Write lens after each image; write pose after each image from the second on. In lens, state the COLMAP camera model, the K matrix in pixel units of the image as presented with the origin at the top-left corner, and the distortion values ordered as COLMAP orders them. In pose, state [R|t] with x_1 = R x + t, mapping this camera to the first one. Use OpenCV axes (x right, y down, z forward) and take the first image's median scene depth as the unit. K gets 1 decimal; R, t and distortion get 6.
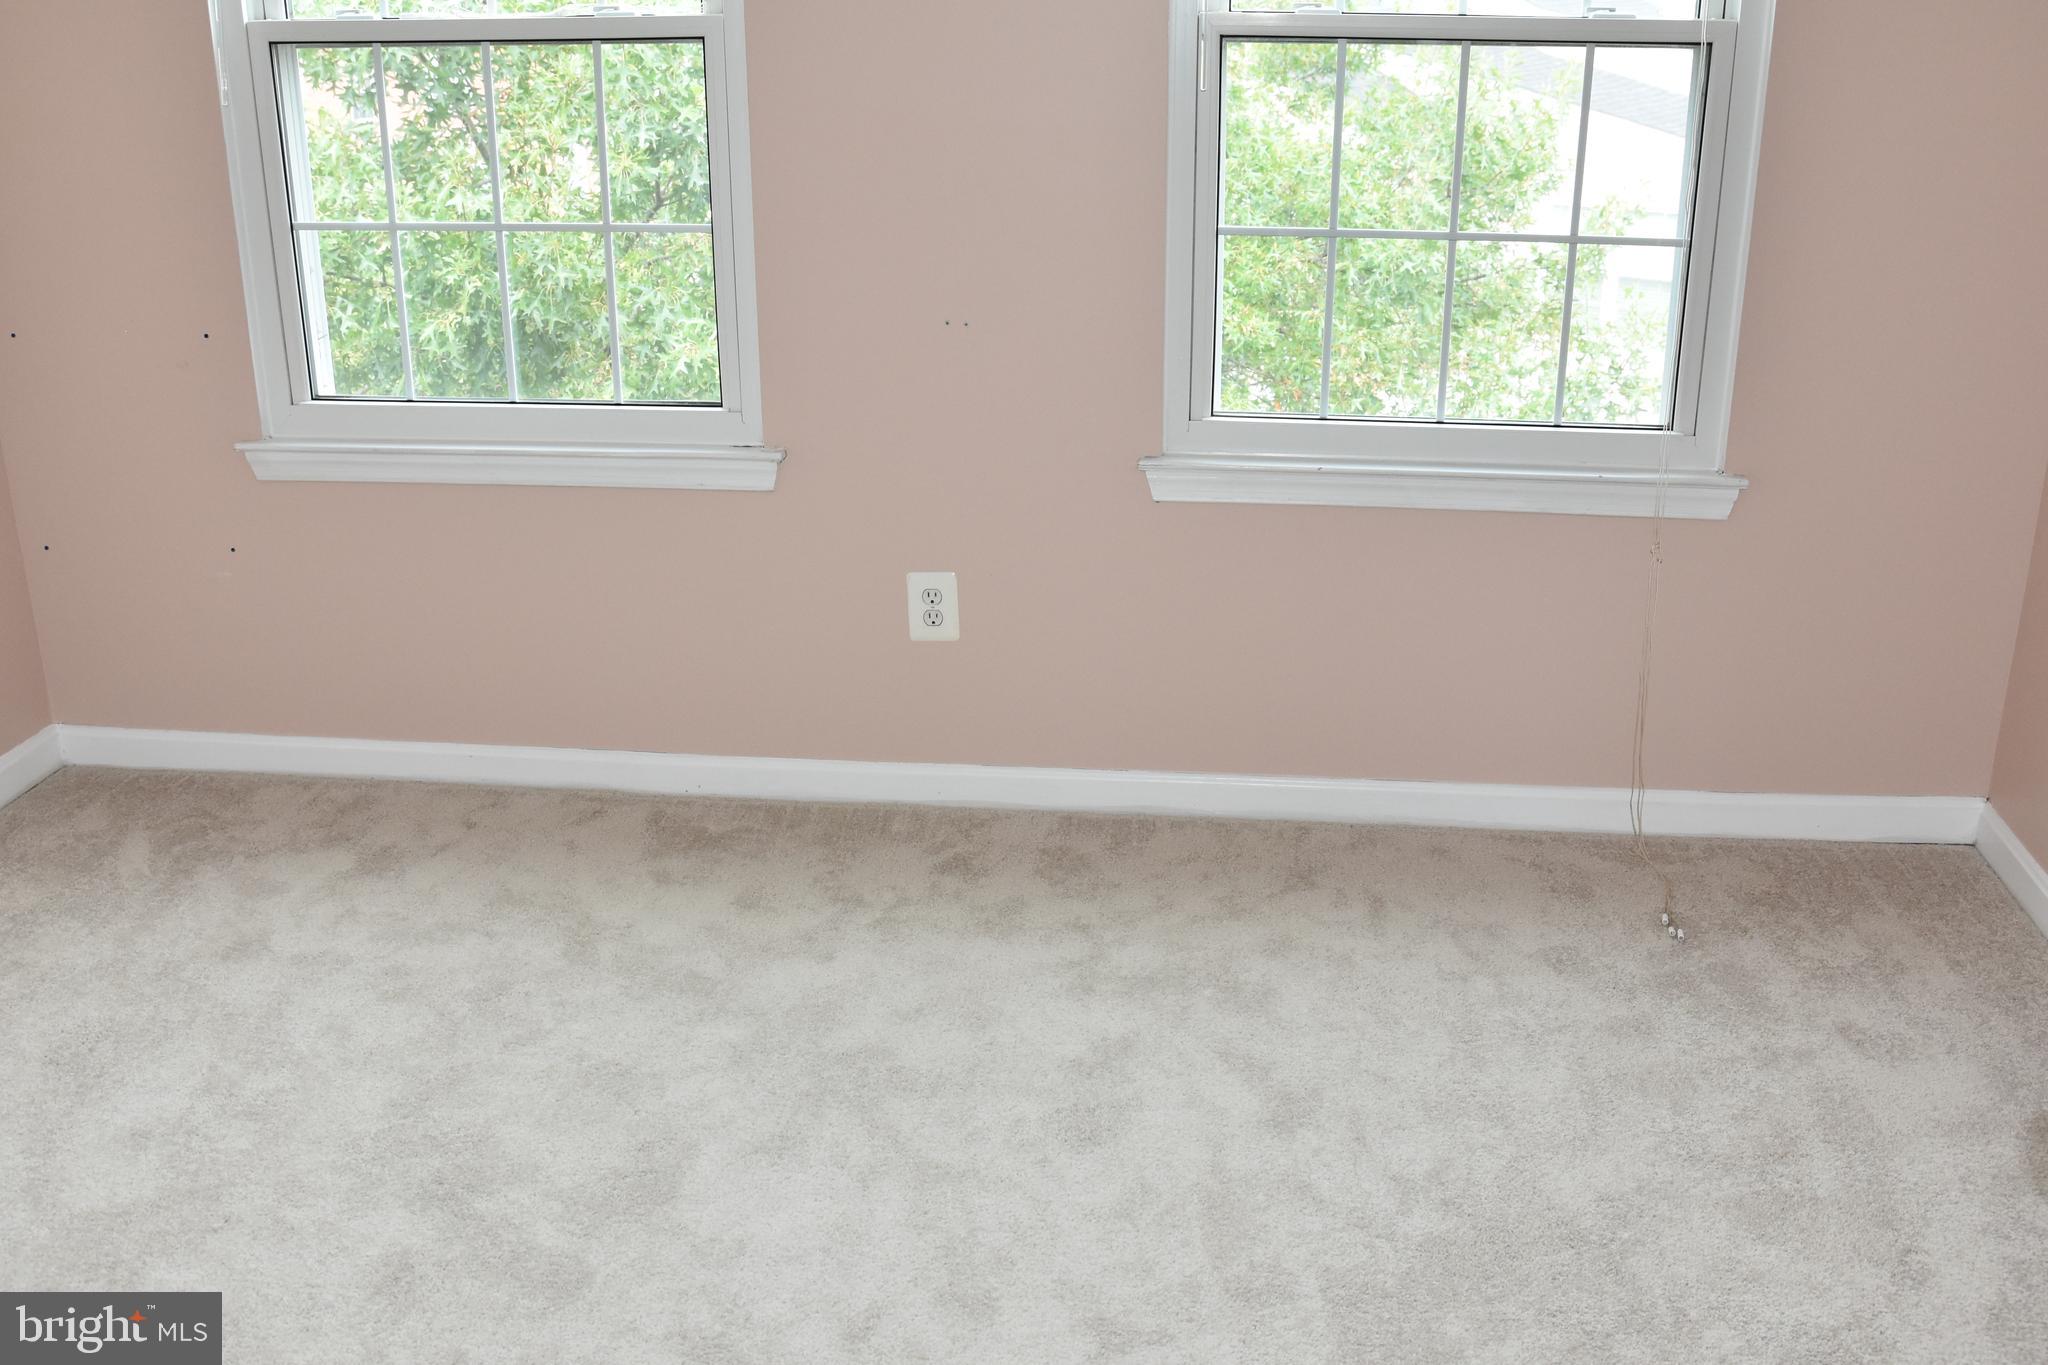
lens RADIAL K [[1942.5, 0, 1009.9], [0, 1942.5, 692.5], [0, 0, 1]] dist [-0.136447, 0.122379]
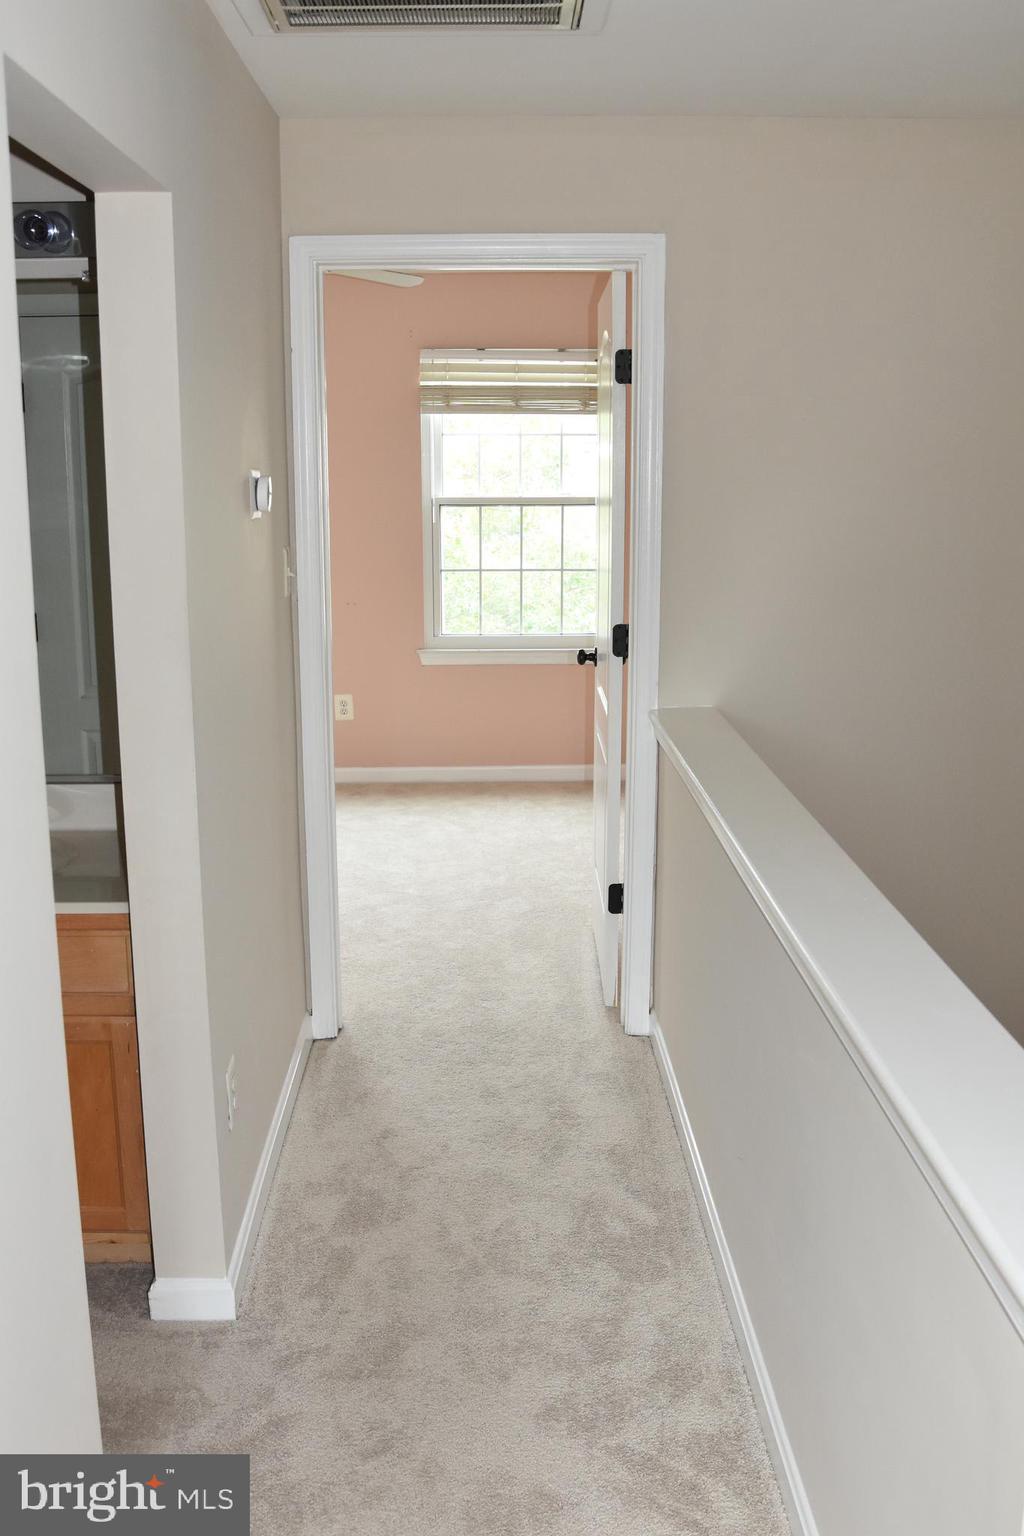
lens RADIAL K [[1456.8, 0, 512.0], [0, 1456.8, 768.0], [0, 0, 1]] dist [-0.136447, 0.122379]
pose [[0.989859, -0.027625, 0.139341, -0.103608], [0.048441, 0.987757, -0.148287, 0.397585], [-0.133539, 0.153533, 0.979079, -1.150340]]
